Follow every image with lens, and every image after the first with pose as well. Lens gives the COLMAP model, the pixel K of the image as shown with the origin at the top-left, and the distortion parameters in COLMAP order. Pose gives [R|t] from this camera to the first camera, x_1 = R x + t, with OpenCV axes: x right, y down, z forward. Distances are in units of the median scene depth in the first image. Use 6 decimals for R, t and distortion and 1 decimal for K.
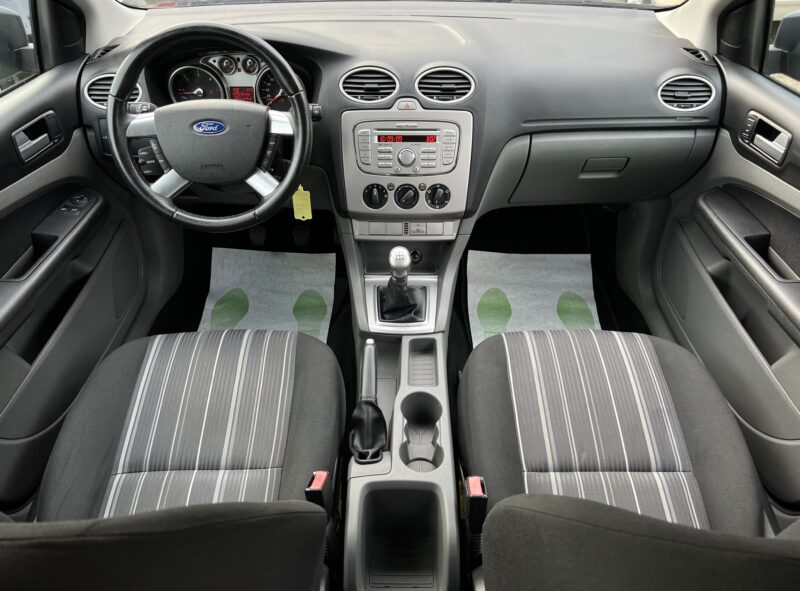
lens RADIAL K [[598.1, 0, 402.8], [0, 598.1, 297.2], [0, 0, 1]] dist [0.064455, -0.085234]
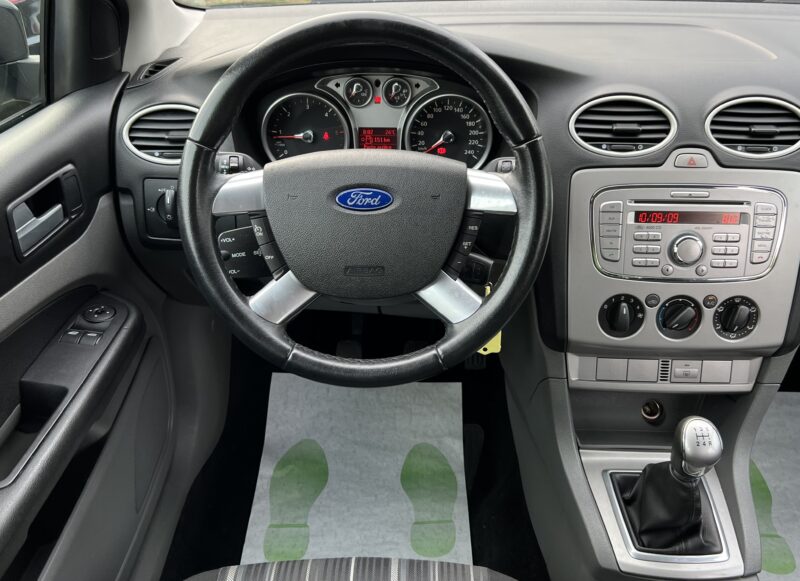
lens RADIAL K [[762.4, 0, 400.0], [0, 762.4, 290.5], [0, 0, 1]] dist [0.110900, -0.303297]
pose [[0.999654, 0.014729, -0.021782, -0.241067], [-0.017384, 0.991724, -0.127205, -0.099118], [0.019728, 0.127540, 0.991637, 0.288327]]
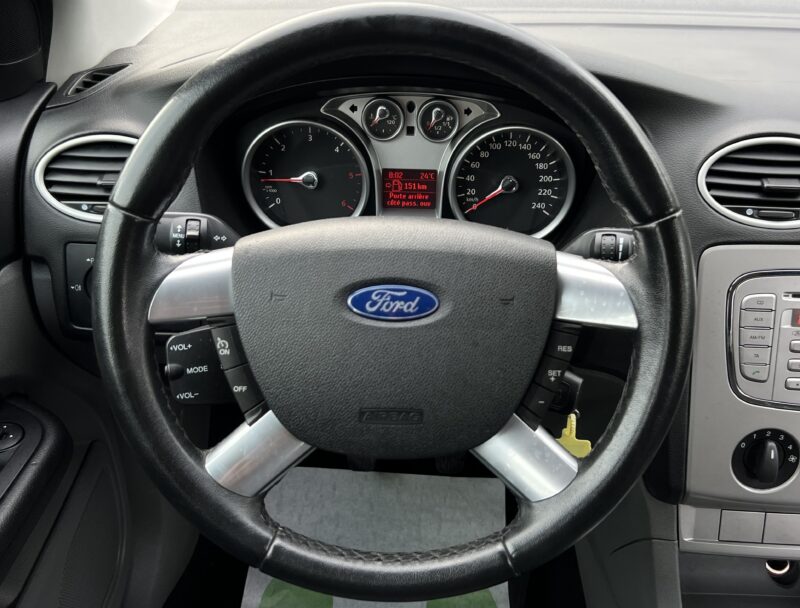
lens RADIAL K [[799.8, 0, 427.3], [0, 799.8, 303.9], [0, 0, 1]] dist [0.030428, -0.030156]
pose [[0.999486, 0.031378, -0.006543, -0.264442], [-0.031941, 0.992029, -0.121890, -0.200575], [0.002666, 0.122037, 0.992522, 0.490062]]
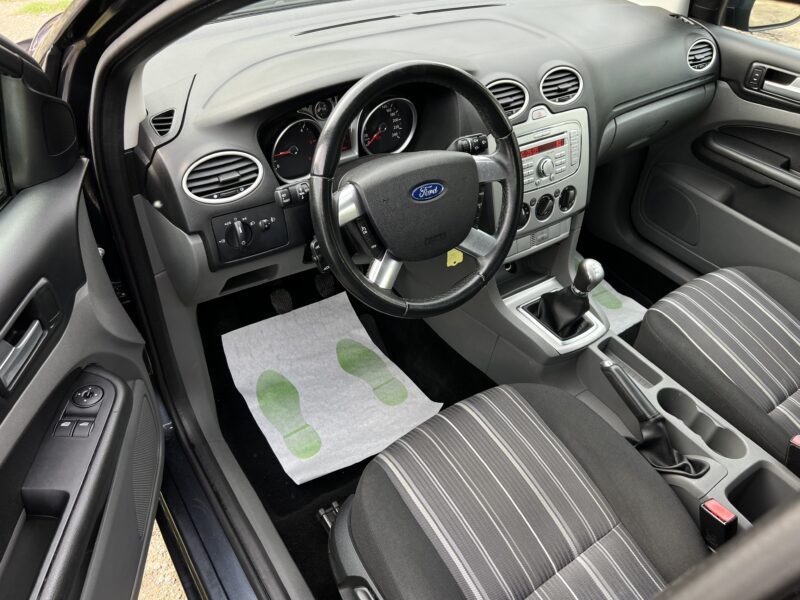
lens RADIAL K [[599.4, 0, 402.2], [0, 599.4, 297.9], [0, 0, 1]] dist [0.085729, -0.113443]
pose [[0.819310, -0.335871, 0.464673, -0.684596], [0.308672, 0.941369, 0.136183, -0.236647], [-0.483169, 0.031855, 0.874948, 0.278865]]
